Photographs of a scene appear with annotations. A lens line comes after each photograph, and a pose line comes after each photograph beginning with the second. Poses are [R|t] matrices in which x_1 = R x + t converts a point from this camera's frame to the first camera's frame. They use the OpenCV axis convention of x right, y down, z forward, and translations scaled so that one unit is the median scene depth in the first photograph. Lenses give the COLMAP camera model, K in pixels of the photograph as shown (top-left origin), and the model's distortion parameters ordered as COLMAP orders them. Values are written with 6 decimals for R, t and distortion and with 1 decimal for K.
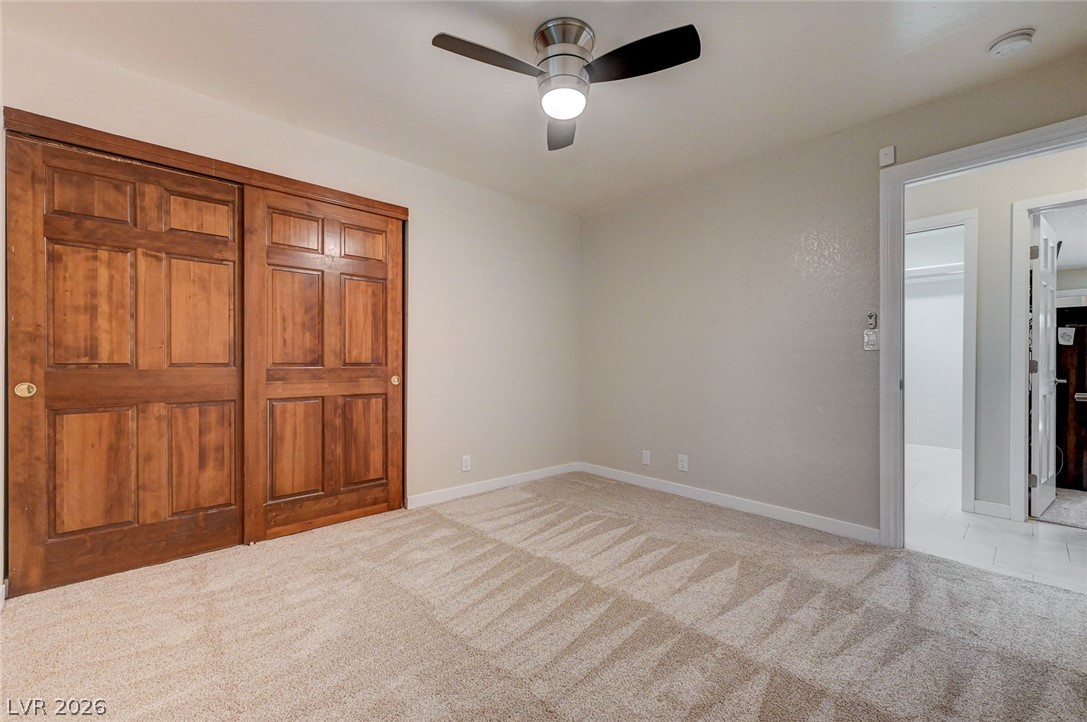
lens RADIAL K [[447.1, 0, 550.8], [0, 447.1, 365.6], [0, 0, 1]] dist [0.003802, 0.000454]
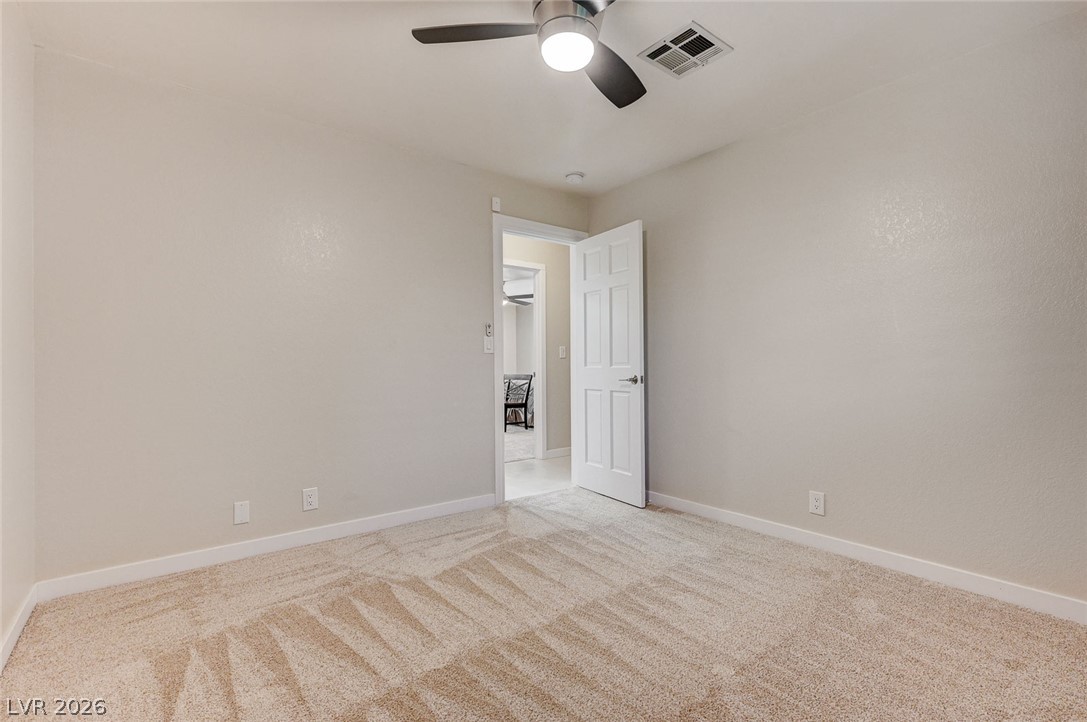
lens RADIAL K [[500.4, 0, 550.1], [0, 500.4, 362.7], [0, 0, 1]] dist [0.001866, 0.000246]
pose [[0.072607, -0.000485, 0.997361, -0.714227], [0.009856, 0.999951, -0.000231, -0.004996], [-0.997312, 0.009847, 0.072608, 0.767709]]
